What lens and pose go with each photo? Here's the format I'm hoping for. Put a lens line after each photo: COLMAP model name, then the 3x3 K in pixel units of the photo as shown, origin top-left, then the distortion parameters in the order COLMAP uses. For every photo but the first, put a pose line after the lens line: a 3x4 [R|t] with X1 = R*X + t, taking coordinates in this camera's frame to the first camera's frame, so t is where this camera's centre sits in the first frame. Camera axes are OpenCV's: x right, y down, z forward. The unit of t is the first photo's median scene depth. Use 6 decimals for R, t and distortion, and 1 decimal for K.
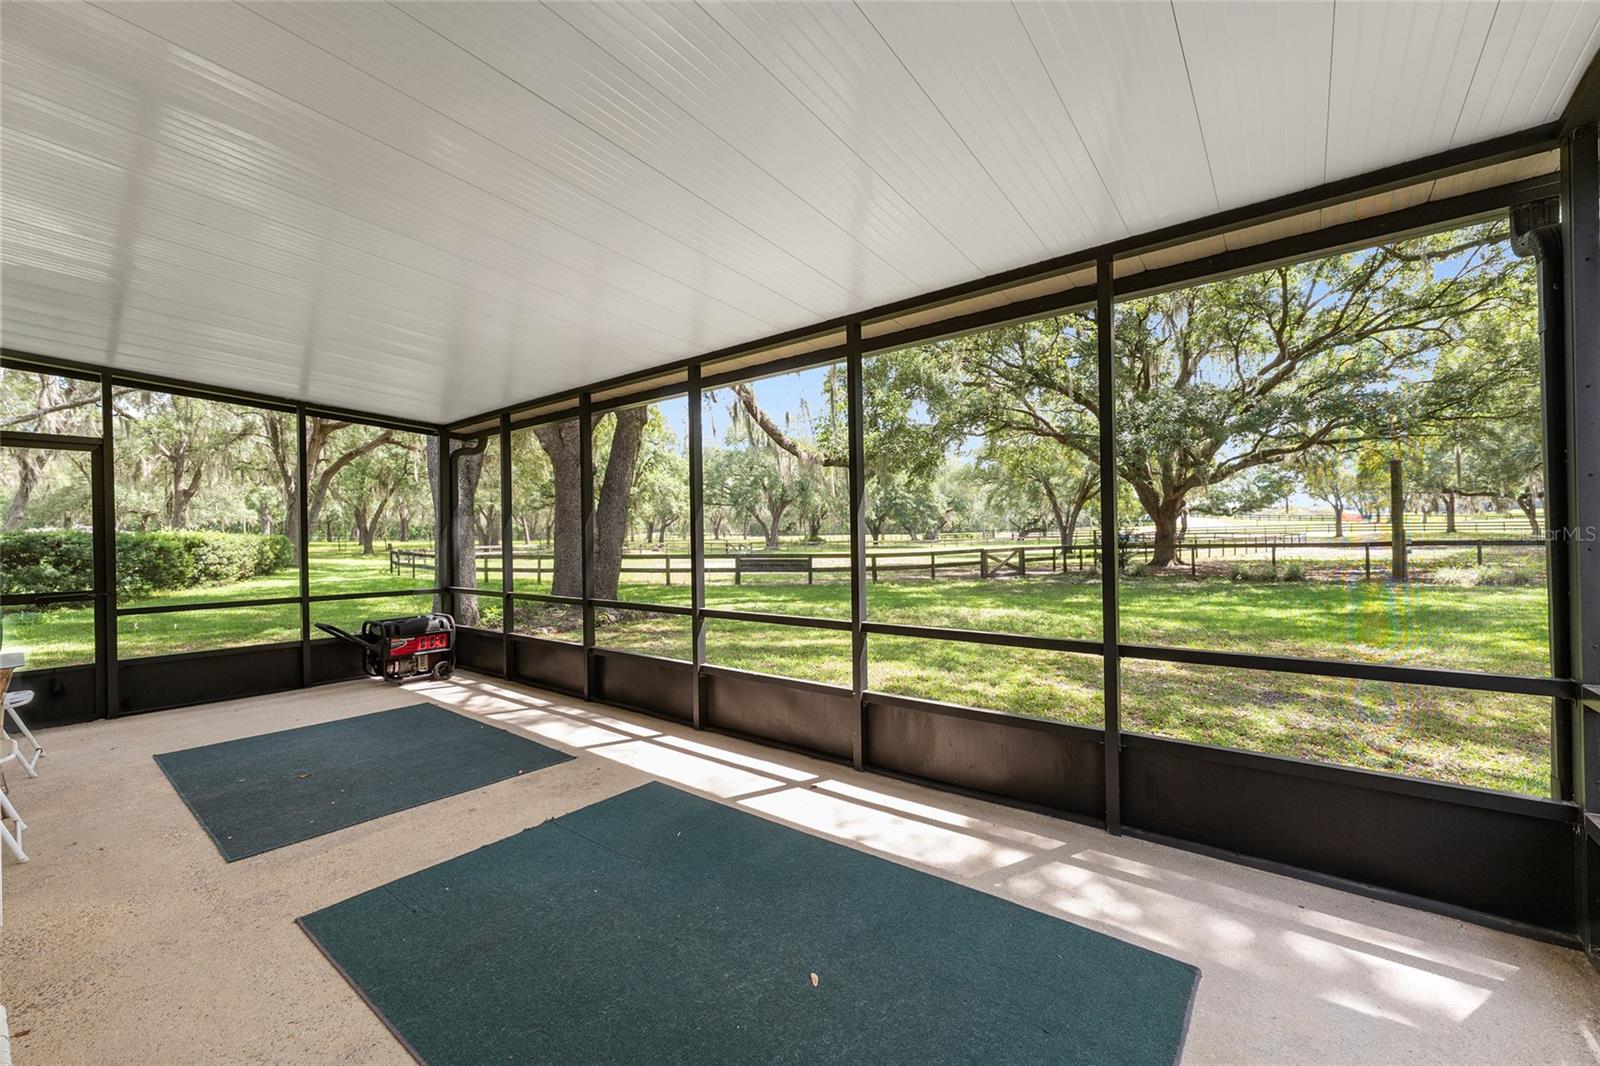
lens RADIAL K [[644.4, 0, 800.0], [0, 644.4, 533.0], [0, 0, 1]] dist [-0.000223, -0.000162]
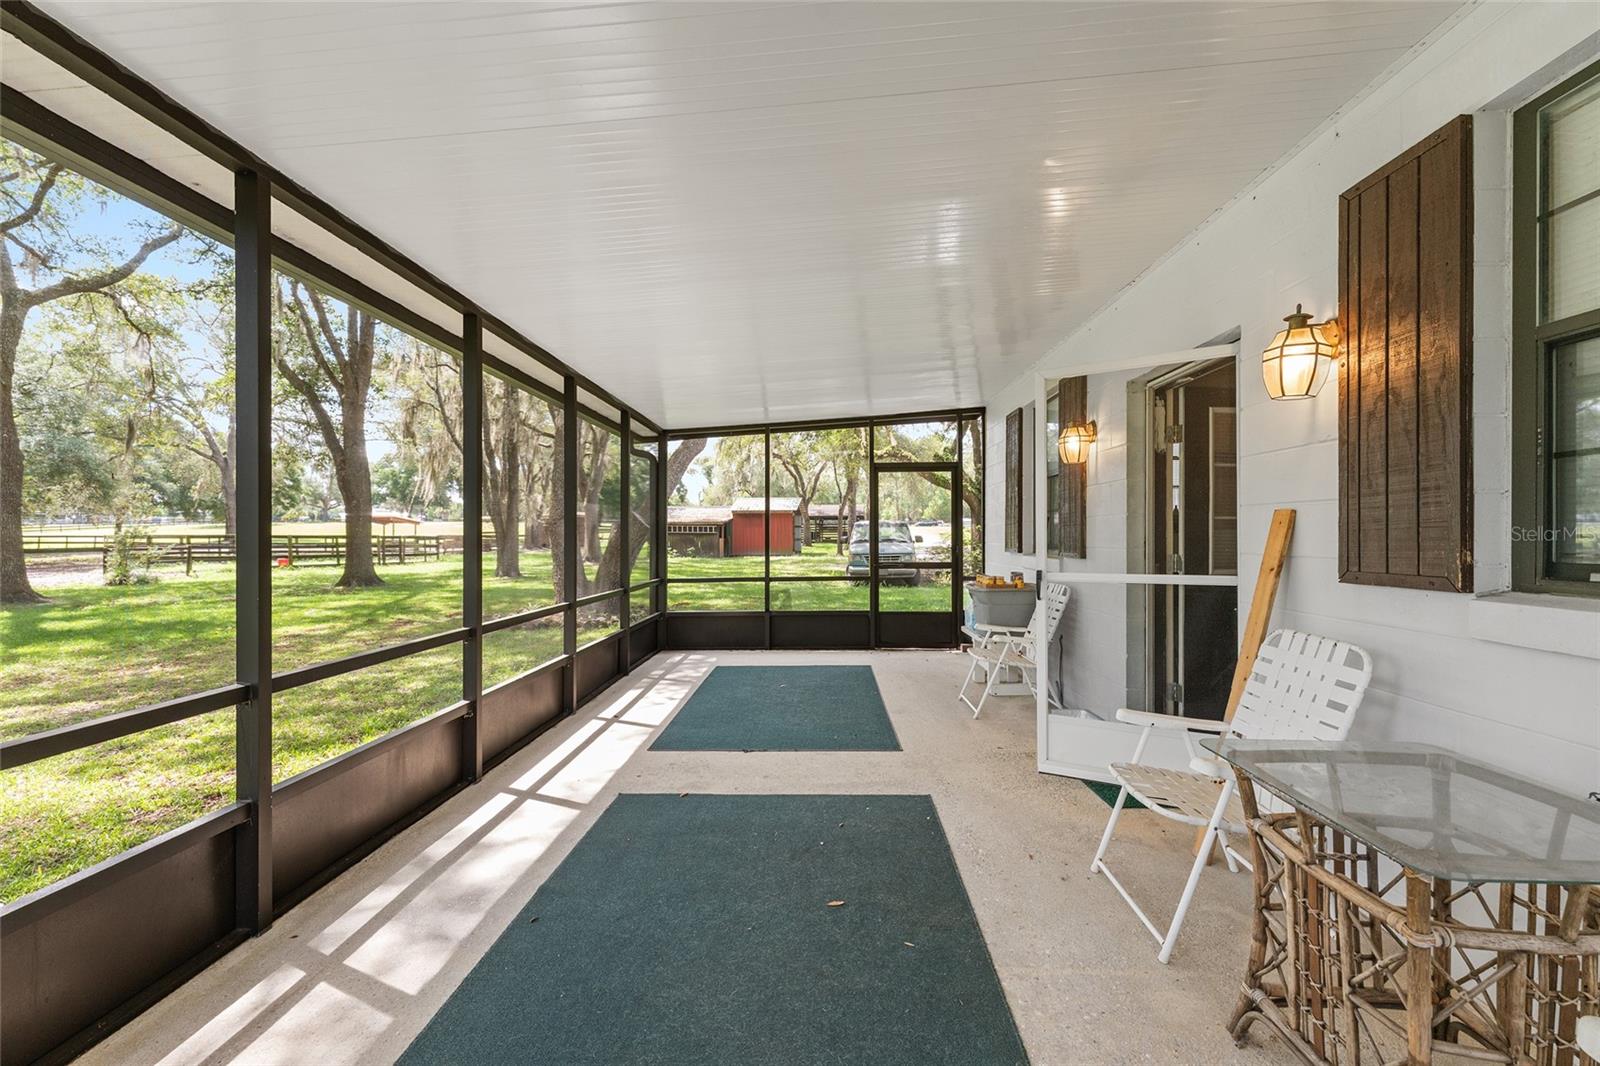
lens RADIAL K [[644.4, 0, 800.0], [0, 644.4, 533.0], [0, 0, 1]] dist [-0.000223, -0.000162]
pose [[-0.594775, 0.023434, 0.803550, -1.201274], [0.009512, 0.999710, -0.022114, 0.023551], [-0.803836, -0.005510, -0.594826, 1.335305]]
